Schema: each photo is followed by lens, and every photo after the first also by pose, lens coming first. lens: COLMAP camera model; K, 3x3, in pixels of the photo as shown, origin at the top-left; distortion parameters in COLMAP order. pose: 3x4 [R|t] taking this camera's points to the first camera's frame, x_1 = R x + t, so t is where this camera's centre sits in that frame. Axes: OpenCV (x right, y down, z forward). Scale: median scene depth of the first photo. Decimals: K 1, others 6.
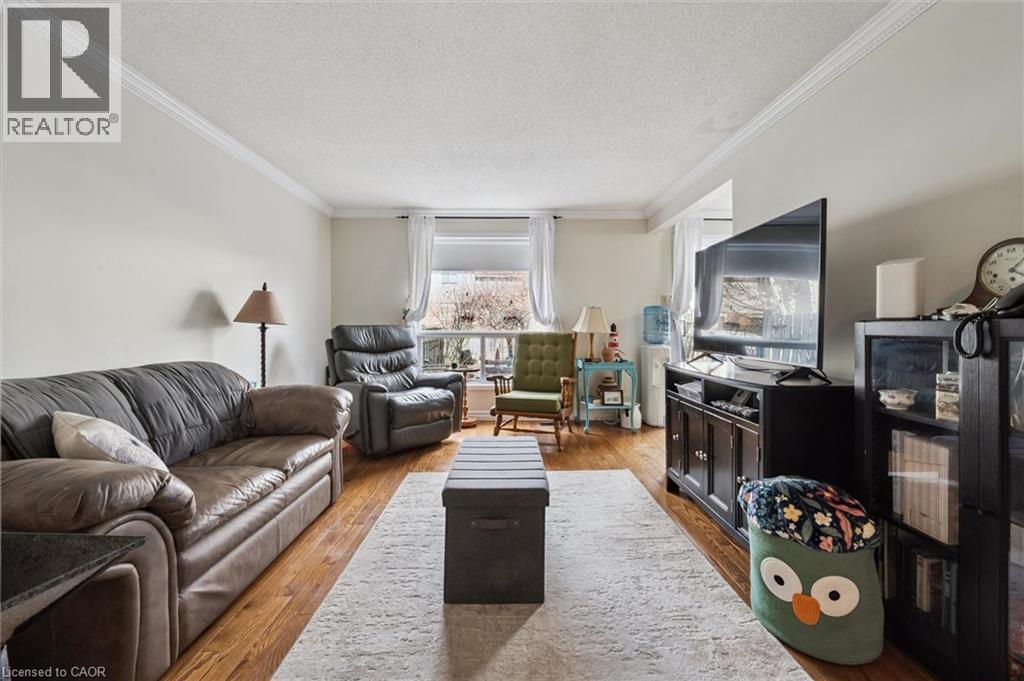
lens RADIAL K [[409.2, 0, 512.4], [0, 409.2, 336.7], [0, 0, 1]] dist [-0.001617, 0.000169]
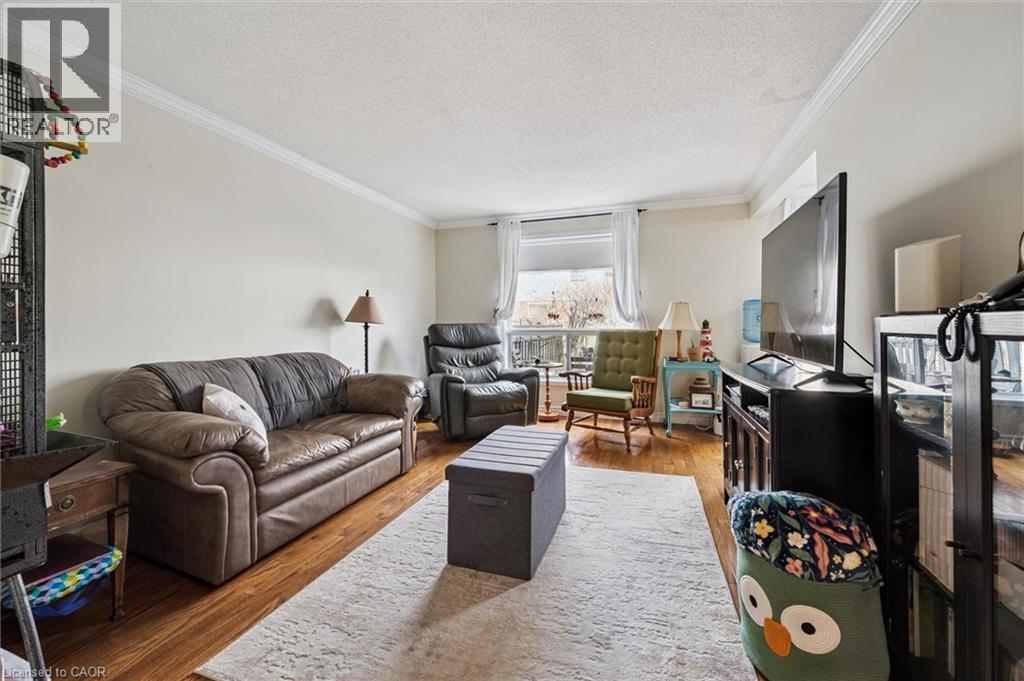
lens RADIAL K [[409.2, 0, 507.7], [0, 409.2, 333.3], [0, 0, 1]] dist [-0.001617, 0.000169]
pose [[0.942908, 0.001372, -0.333049, 0.298608], [-0.002075, 0.999996, -0.001753, 0.000375], [0.333046, 0.002344, 0.942908, -0.030095]]
